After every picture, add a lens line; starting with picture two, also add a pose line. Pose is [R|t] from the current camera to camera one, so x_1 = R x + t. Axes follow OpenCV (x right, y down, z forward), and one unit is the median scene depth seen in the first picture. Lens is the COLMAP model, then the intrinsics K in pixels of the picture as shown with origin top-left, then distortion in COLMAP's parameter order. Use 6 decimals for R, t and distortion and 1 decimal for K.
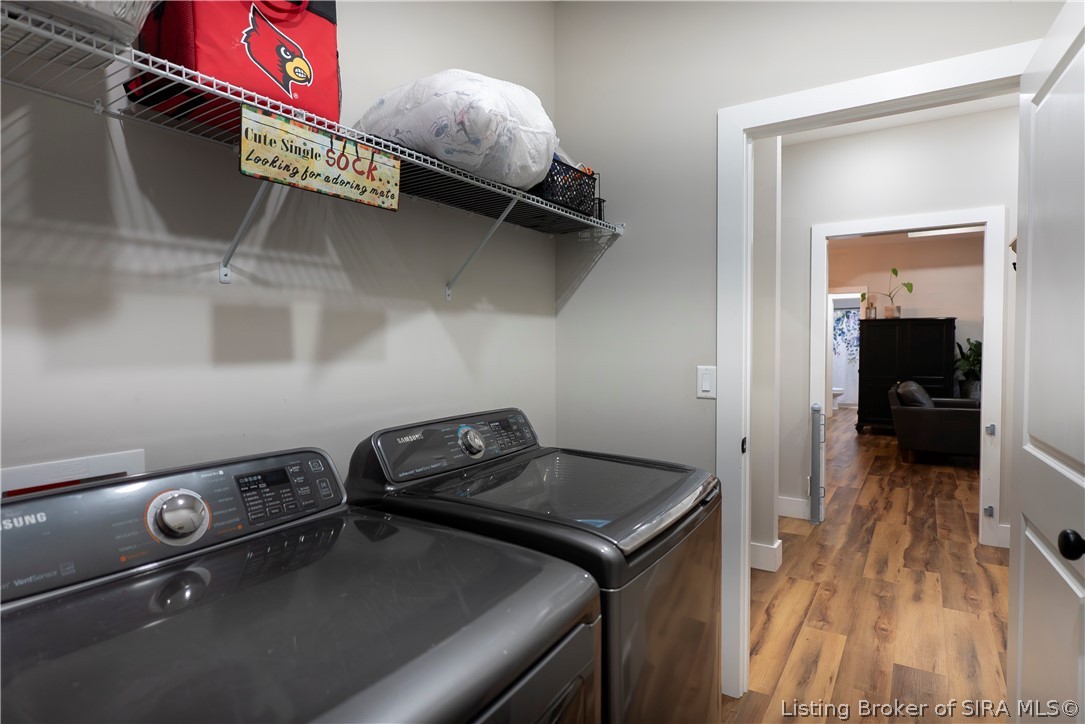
lens RADIAL K [[598.3, 0, 542.0], [0, 598.3, 362.3], [0, 0, 1]] dist [-0.005526, 0.000750]
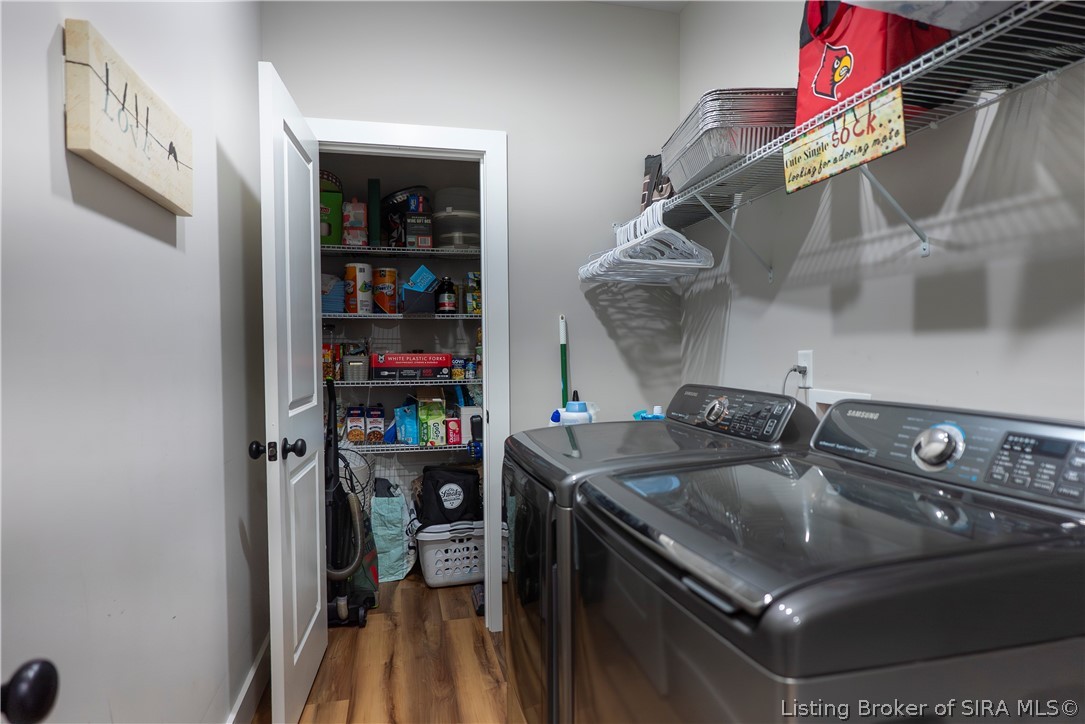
lens RADIAL K [[598.3, 0, 545.4], [0, 598.3, 362.5], [0, 0, 1]] dist [-0.005526, 0.000750]
pose [[-0.696233, 0.030173, -0.717182, 0.788310], [-0.013256, 0.998405, 0.054873, 0.009069], [0.717694, 0.047712, -0.694723, 1.369371]]
